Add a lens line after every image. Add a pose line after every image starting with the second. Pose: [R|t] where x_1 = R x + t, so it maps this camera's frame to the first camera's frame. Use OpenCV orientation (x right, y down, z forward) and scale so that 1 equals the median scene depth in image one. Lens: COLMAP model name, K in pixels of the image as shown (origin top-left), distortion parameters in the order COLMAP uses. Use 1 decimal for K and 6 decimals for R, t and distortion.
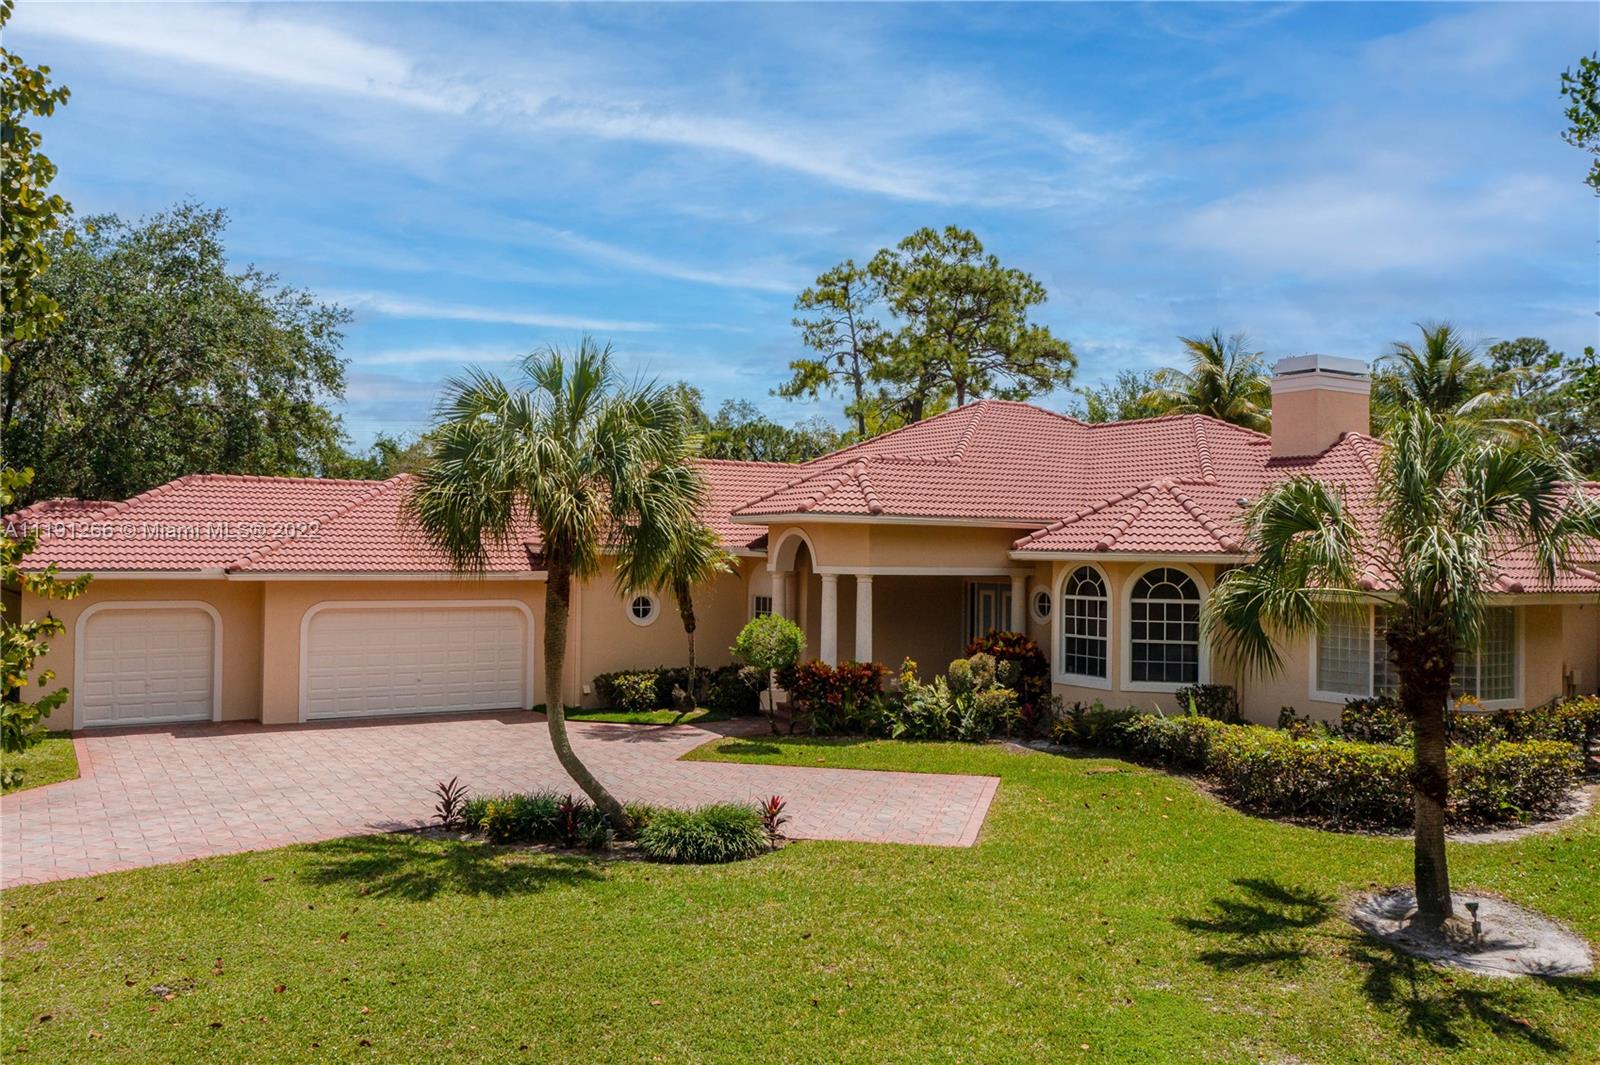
lens RADIAL K [[1271.5, 0, 798.1], [0, 1271.5, 535.0], [0, 0, 1]] dist [-0.003018, 0.019668]
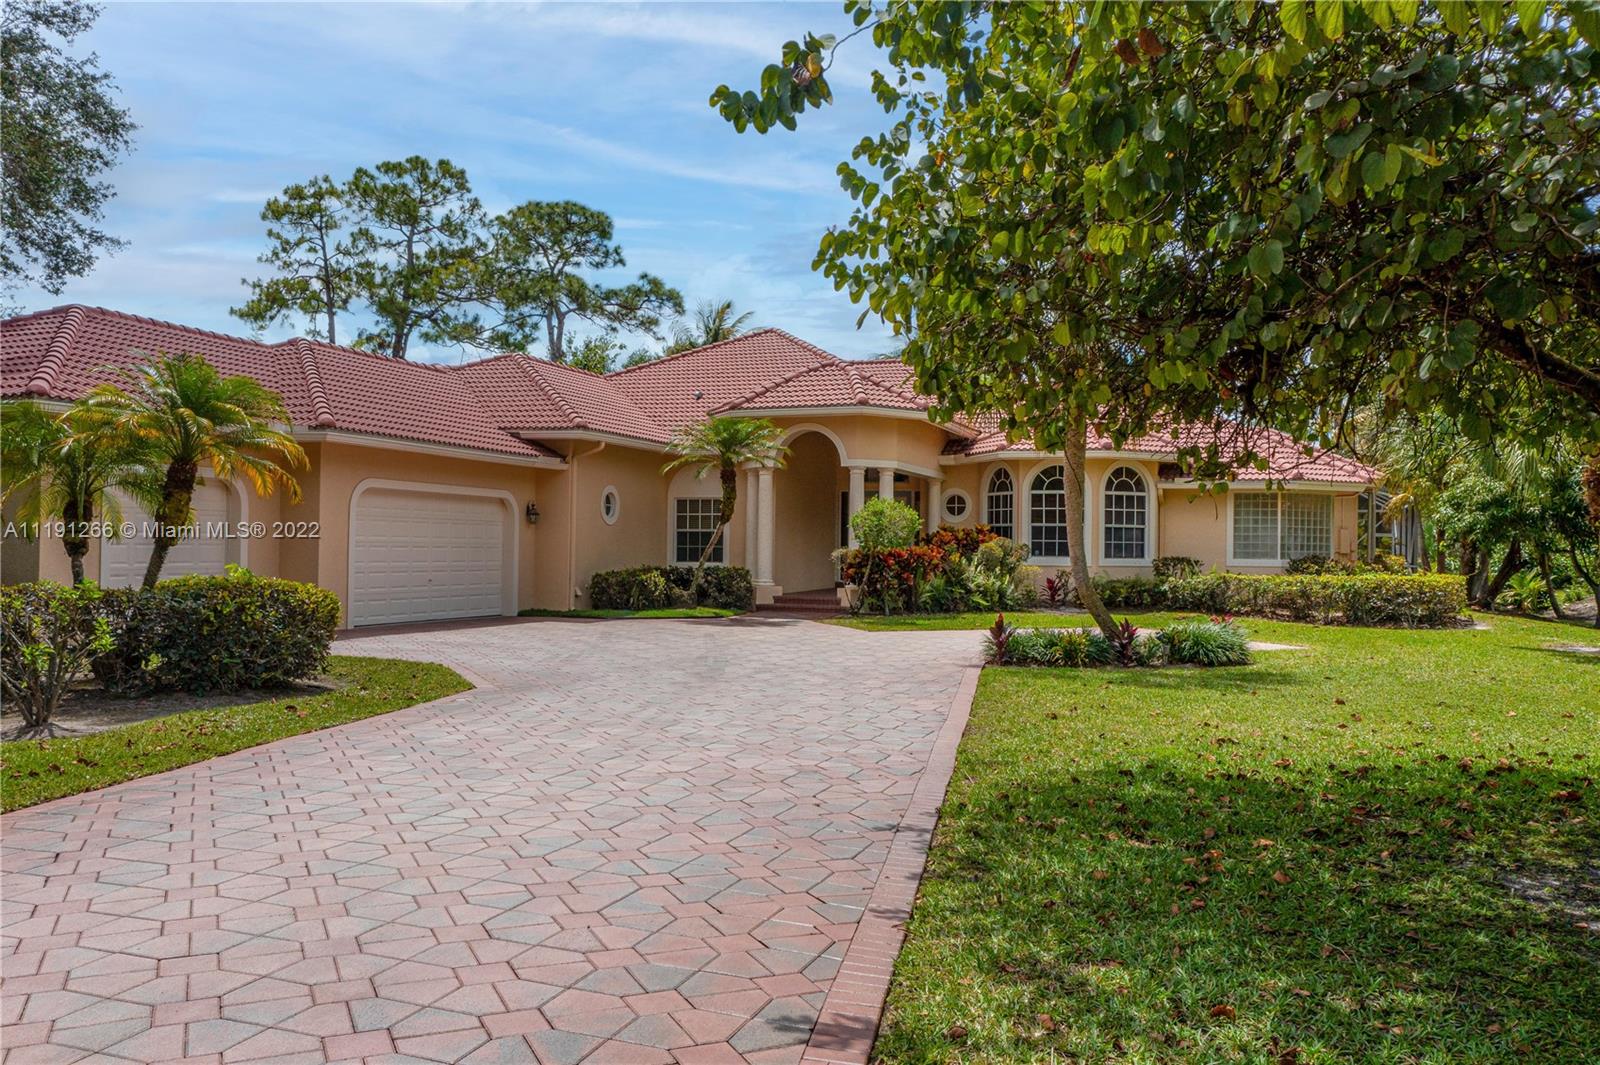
lens RADIAL K [[1271.5, 0, 806.6], [0, 1271.5, 531.2], [0, 0, 1]] dist [-0.003018, 0.019668]
pose [[0.778030, 0.007091, 0.628187, -0.674601], [-0.009581, 0.999954, 0.000580, 0.084328], [-0.628154, -0.006470, 0.778062, 0.209003]]
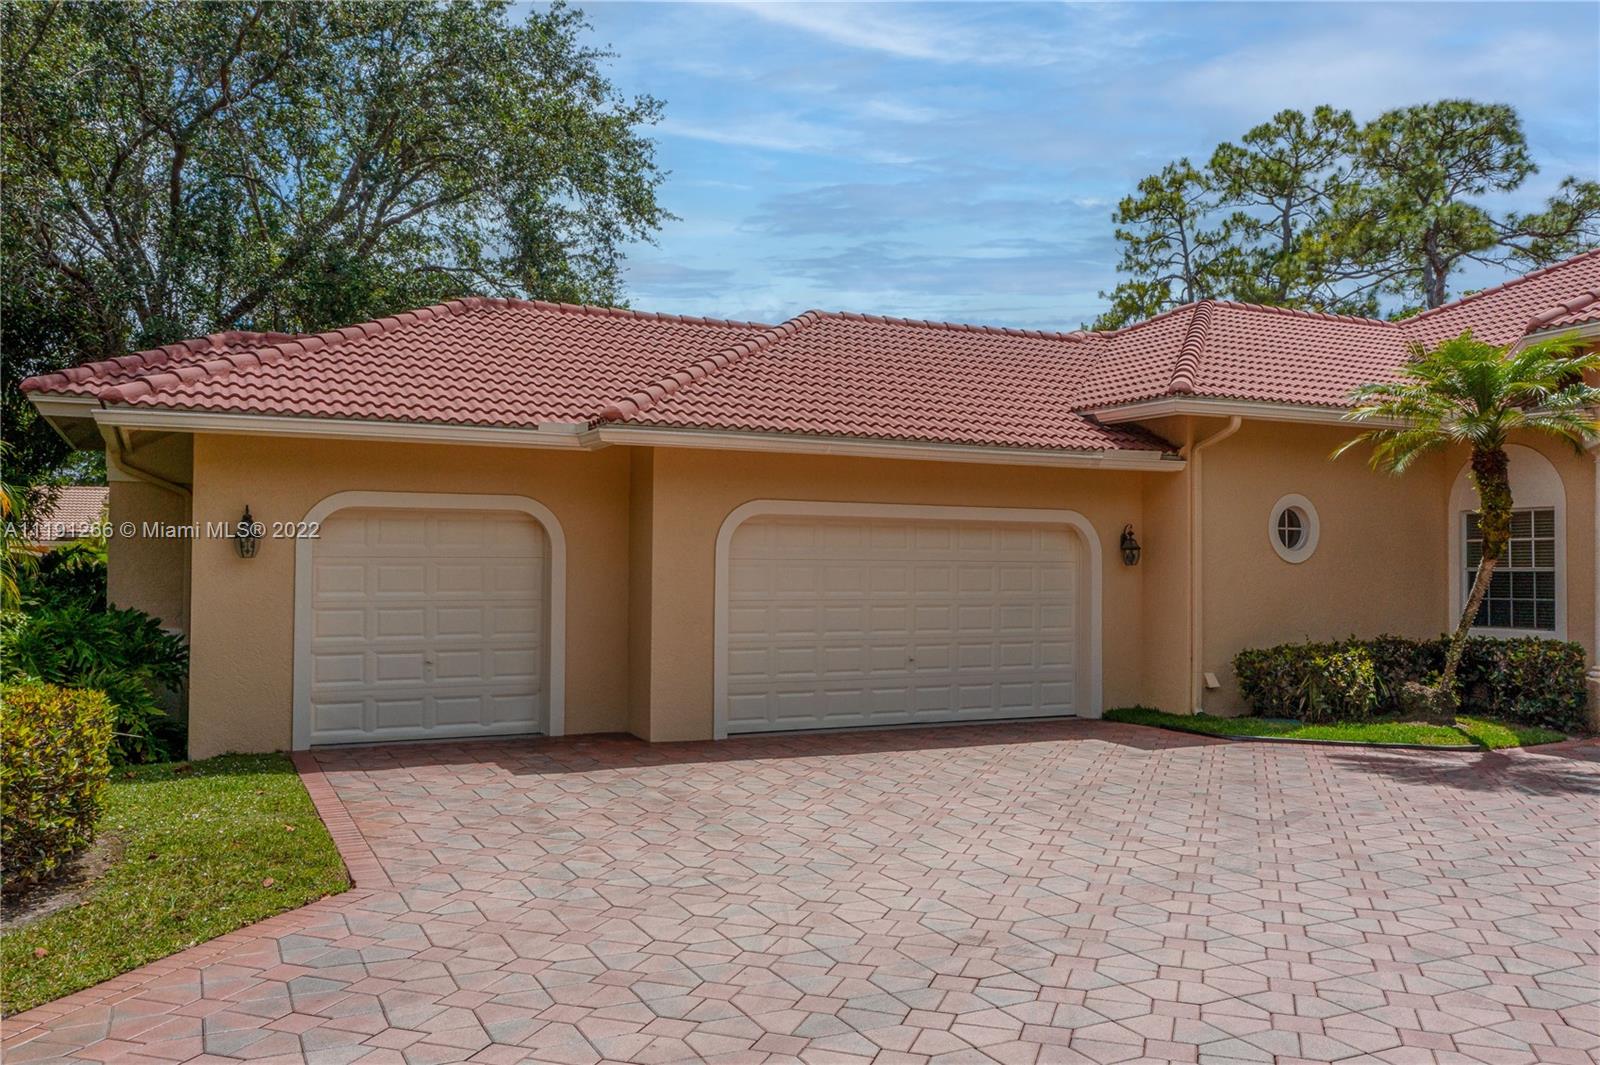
lens RADIAL K [[1271.5, 0, 794.7], [0, 1271.5, 533.0], [0, 0, 1]] dist [-0.003018, 0.019668]
pose [[0.994886, -0.009231, -0.100586, -0.313490], [0.007216, 0.999766, -0.020387, 0.077308], [0.100751, 0.019557, 0.994719, 0.509443]]
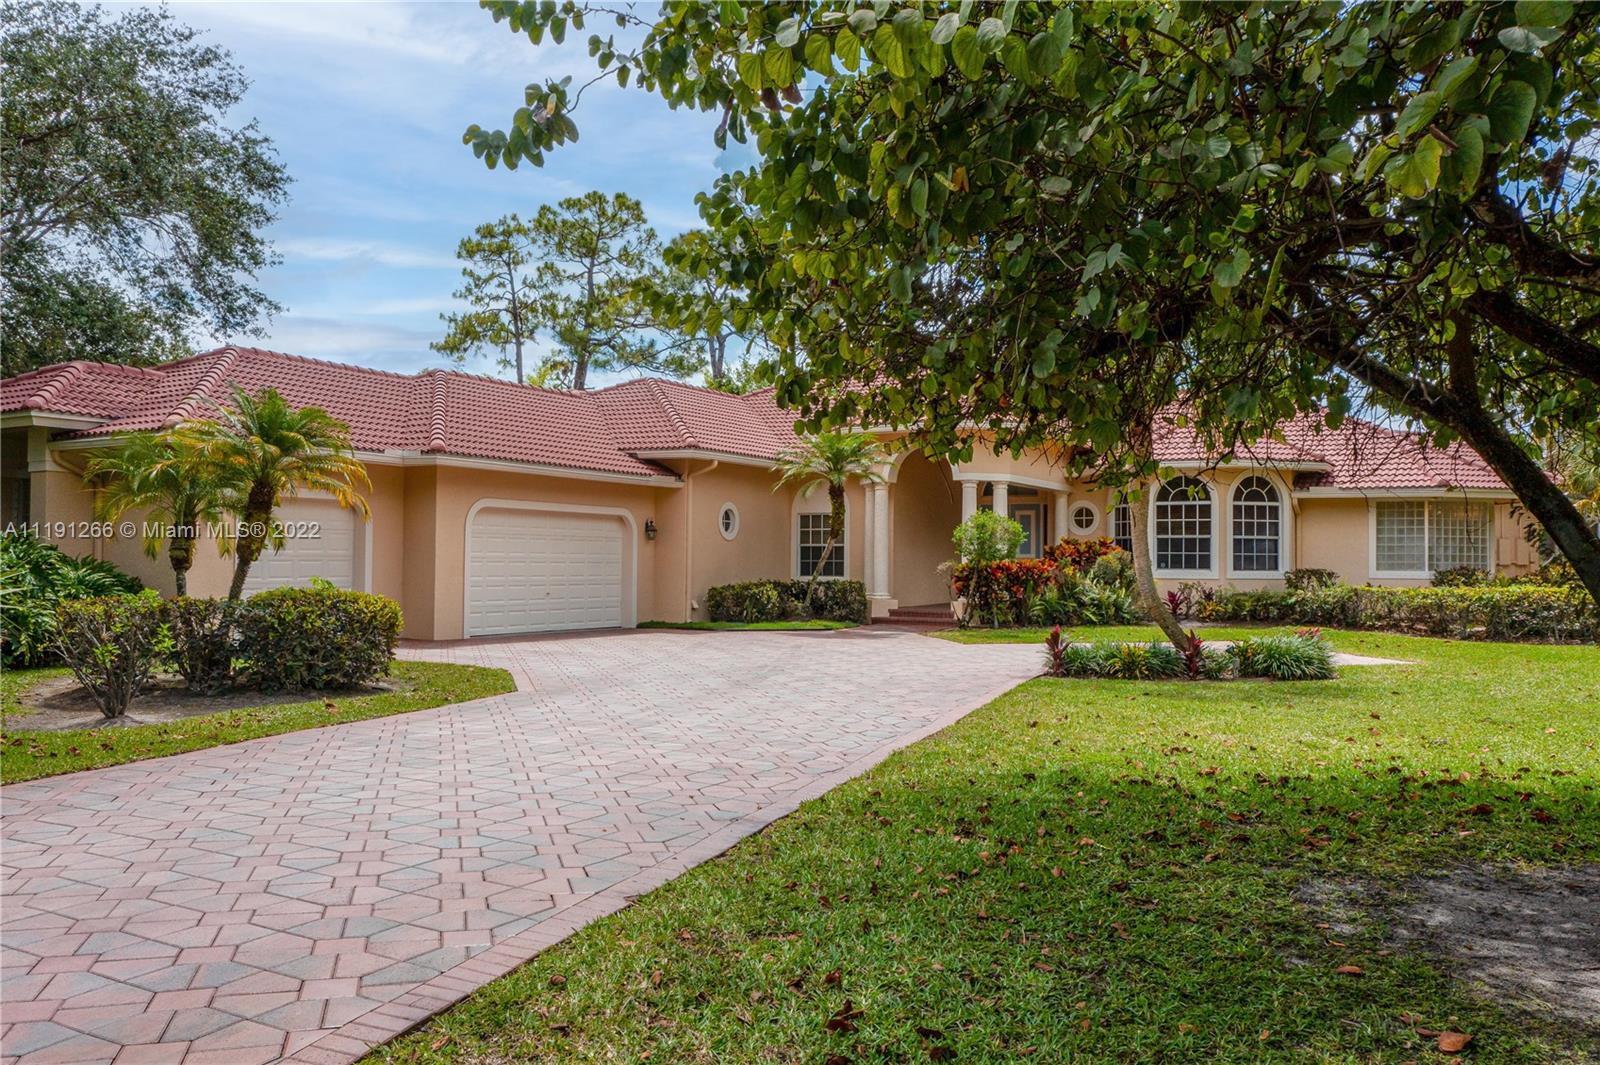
lens RADIAL K [[1271.5, 0, 805.3], [0, 1271.5, 539.8], [0, 0, 1]] dist [-0.003018, 0.019668]
pose [[0.870192, 0.003990, 0.492696, -0.619833], [-0.001979, 0.999987, -0.004603, 0.085631], [-0.492708, 0.003030, 0.870189, 0.149665]]
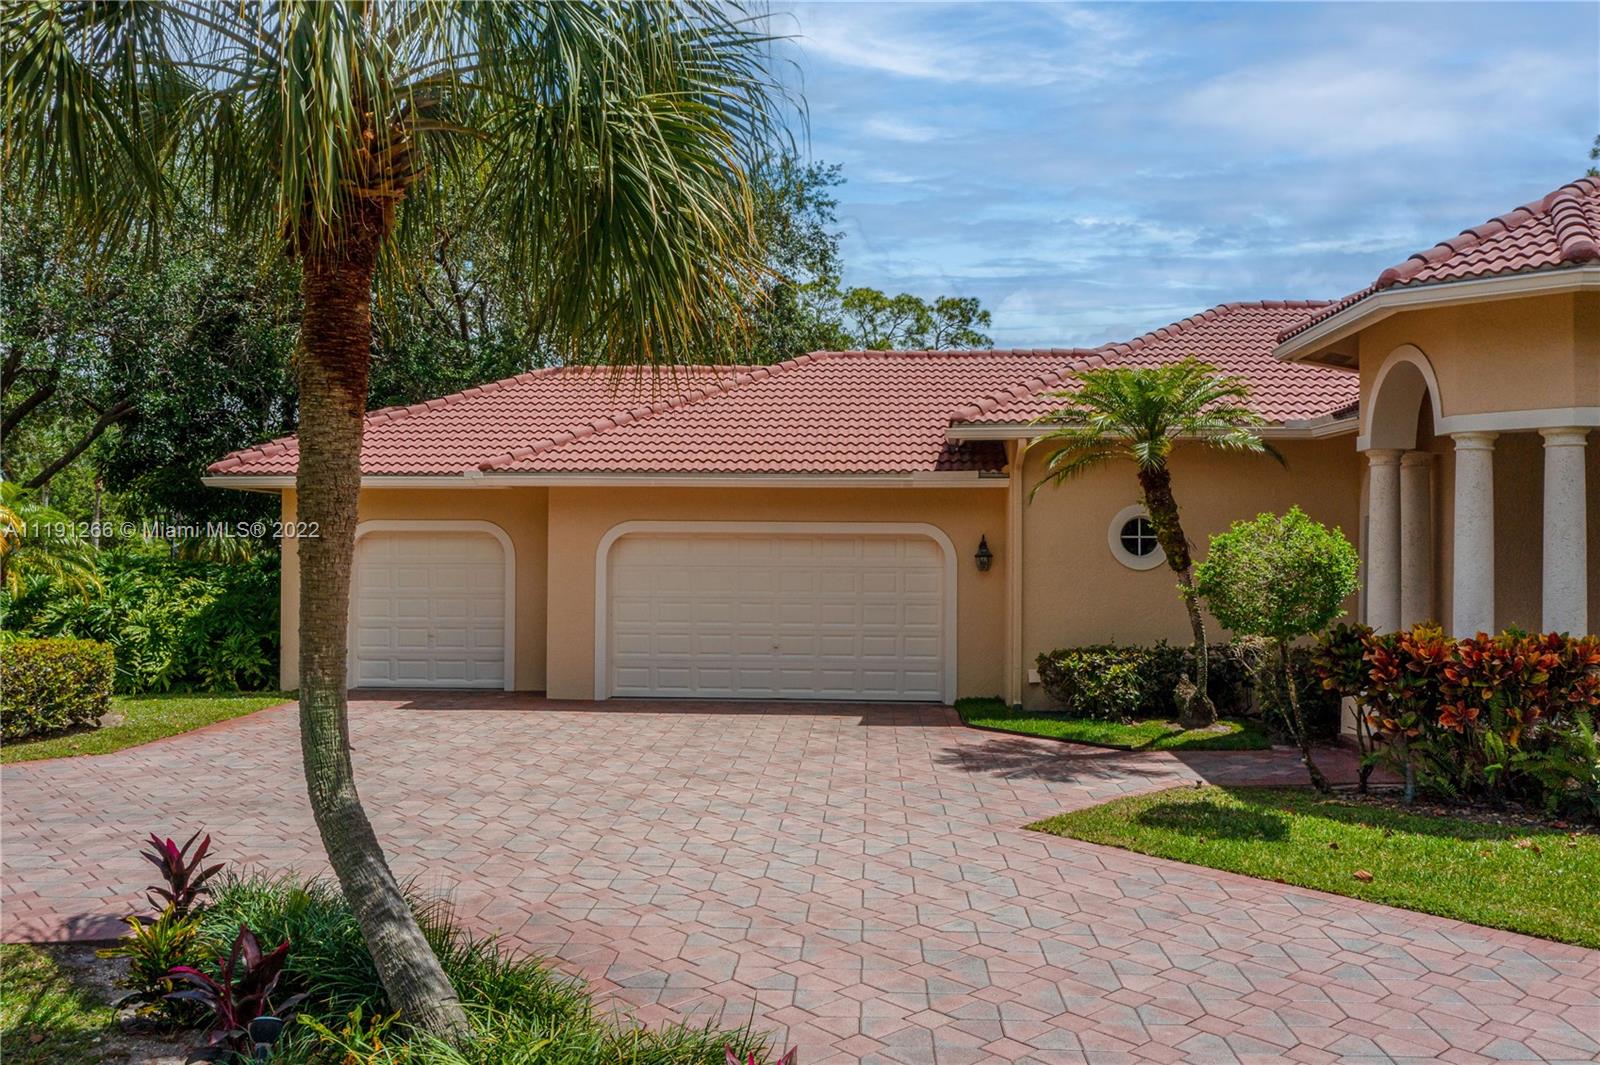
lens RADIAL K [[1271.5, 0, 819.1], [0, 1271.5, 534.1], [0, 0, 1]] dist [-0.003018, 0.019668]
pose [[0.828799, -0.012995, -0.559396, 0.082854], [0.010305, 0.999915, -0.007960, 0.066596], [0.559452, 0.000833, 0.828863, 0.514274]]
